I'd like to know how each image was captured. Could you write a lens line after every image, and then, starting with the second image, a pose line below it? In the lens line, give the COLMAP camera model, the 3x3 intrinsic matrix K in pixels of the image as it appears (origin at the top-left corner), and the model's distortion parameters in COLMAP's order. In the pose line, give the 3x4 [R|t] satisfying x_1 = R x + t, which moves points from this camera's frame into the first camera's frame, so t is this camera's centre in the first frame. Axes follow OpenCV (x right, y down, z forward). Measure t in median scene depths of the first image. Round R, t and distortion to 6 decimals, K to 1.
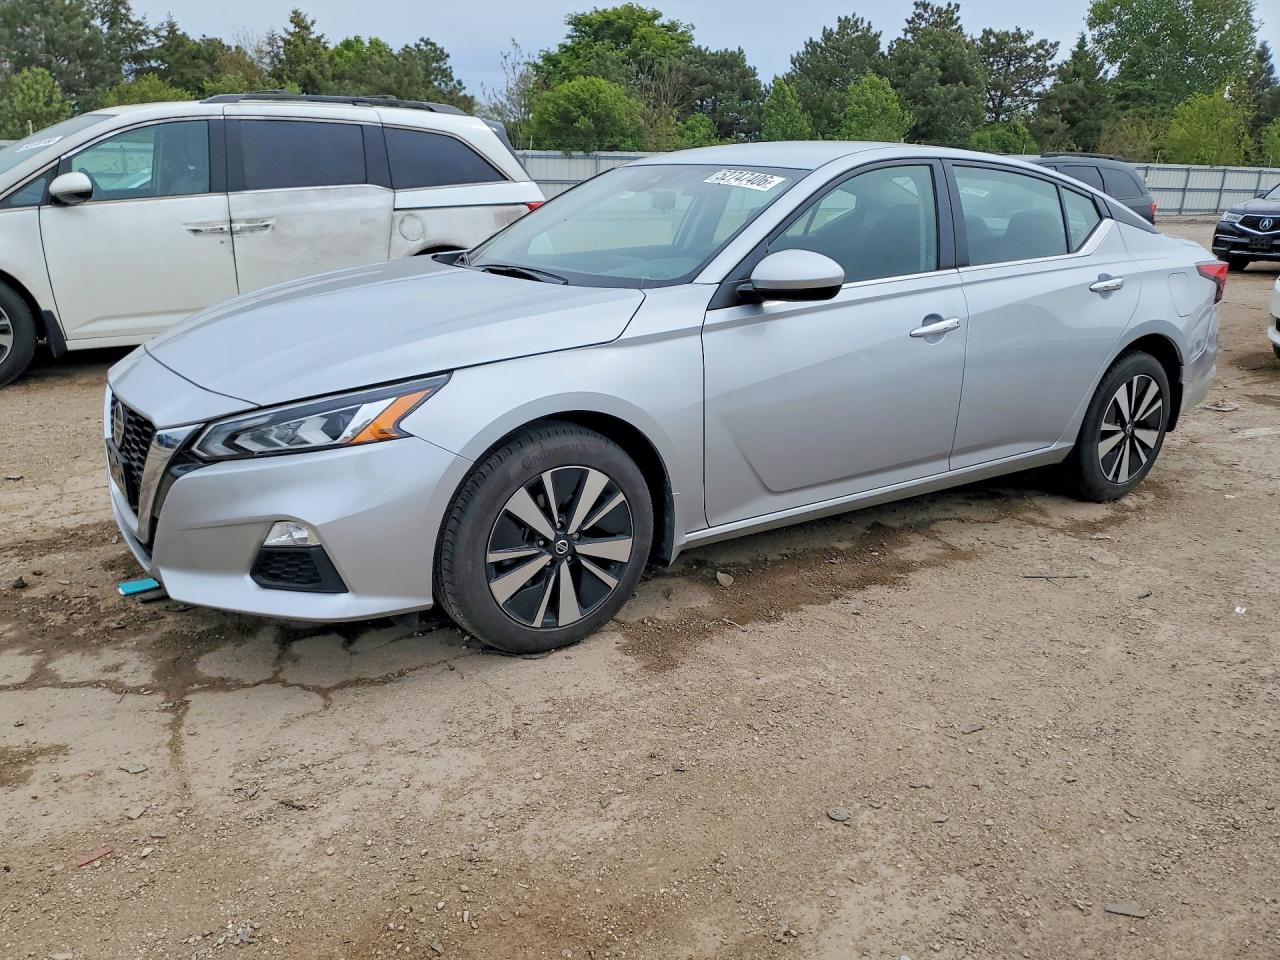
lens RADIAL K [[886.6, 0, 640.0], [0, 886.6, 480.0], [0, 0, 1]] dist [0.029651, -0.001220]
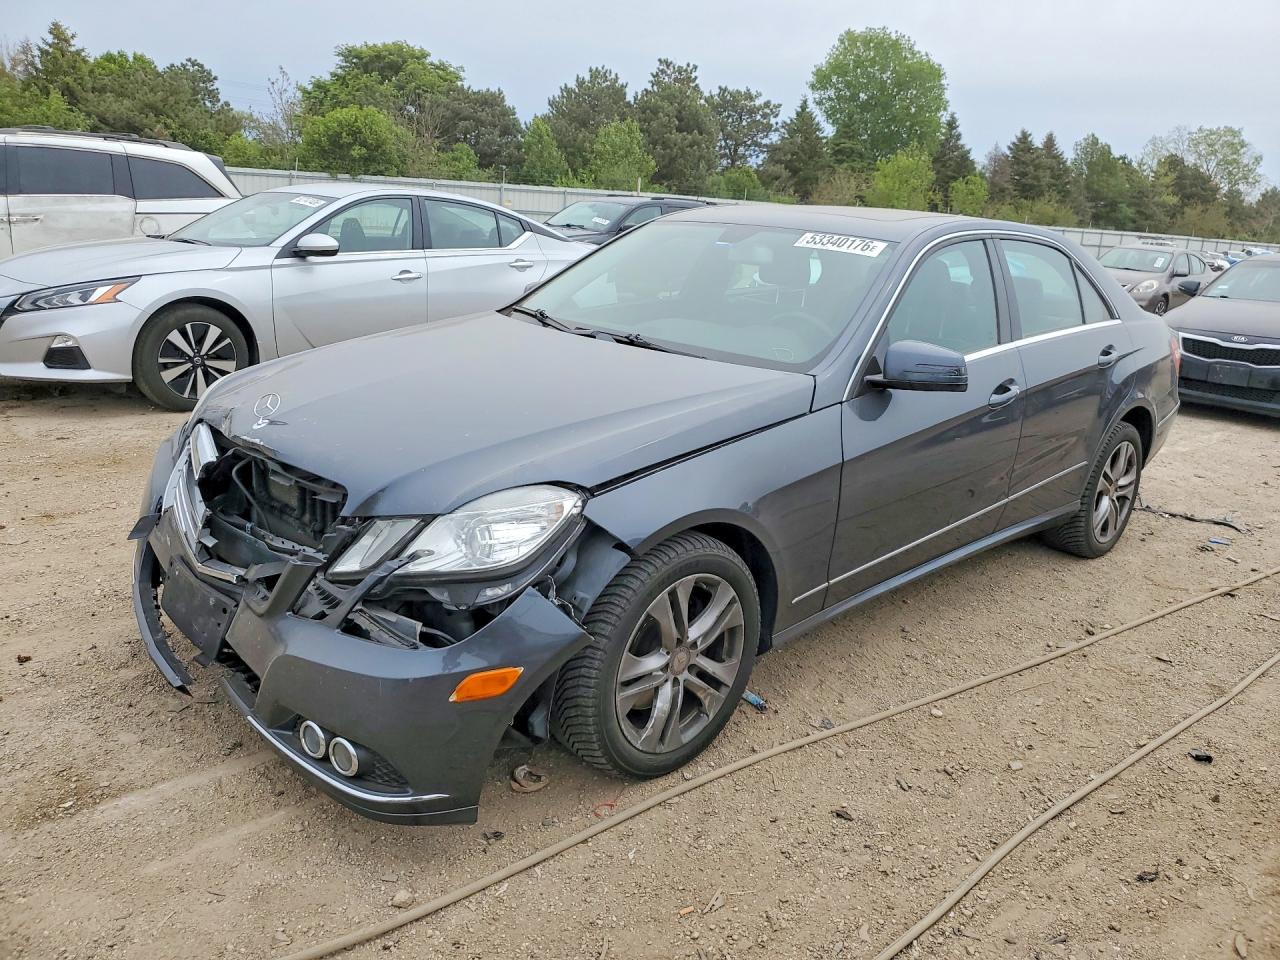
lens RADIAL K [[998.4, 0, 640.0], [0, 998.4, 480.0], [0, 0, 1]] dist [0.000225, 0.053159]
pose [[0.985732, -0.005533, 0.168234, 0.072364], [0.015581, 0.998168, -0.058465, 0.067220], [-0.167602, 0.060252, 0.984012, -0.202417]]
